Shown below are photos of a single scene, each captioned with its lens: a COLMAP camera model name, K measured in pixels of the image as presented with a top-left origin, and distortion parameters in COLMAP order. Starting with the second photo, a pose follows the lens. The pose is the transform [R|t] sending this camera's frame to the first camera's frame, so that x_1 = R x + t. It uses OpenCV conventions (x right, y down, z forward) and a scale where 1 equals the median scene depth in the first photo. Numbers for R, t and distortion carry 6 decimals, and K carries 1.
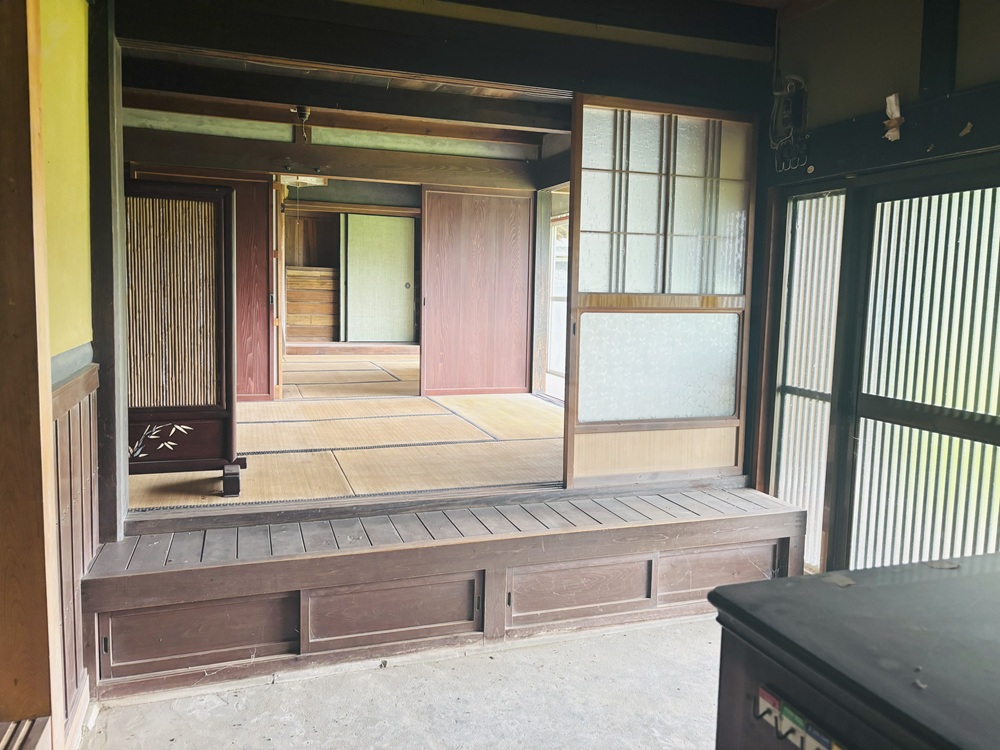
lens RADIAL K [[751.9, 0, 503.0], [0, 751.9, 371.6], [0, 0, 1]] dist [0.028666, -0.001120]
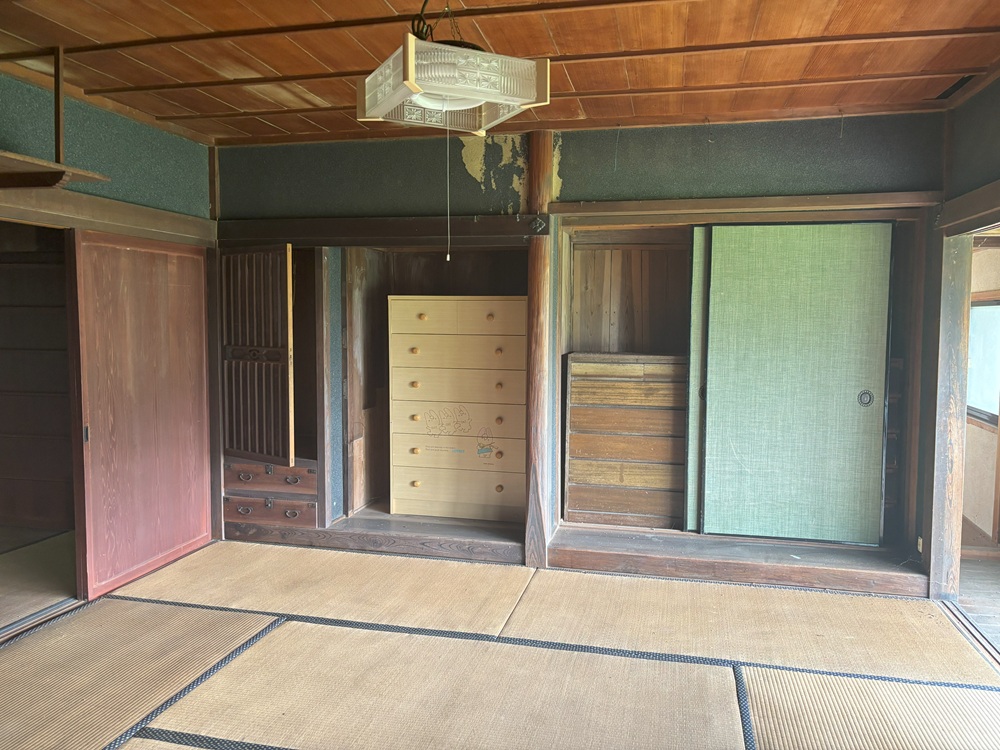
lens RADIAL K [[751.9, 0, 499.6], [0, 751.9, 375.9], [0, 0, 1]] dist [0.028666, -0.001120]
pose [[0.855293, 0.015299, -0.517919, -0.088318], [-0.037681, 0.998754, -0.032724, -0.108498], [0.516773, 0.047504, 0.854803, 0.583363]]
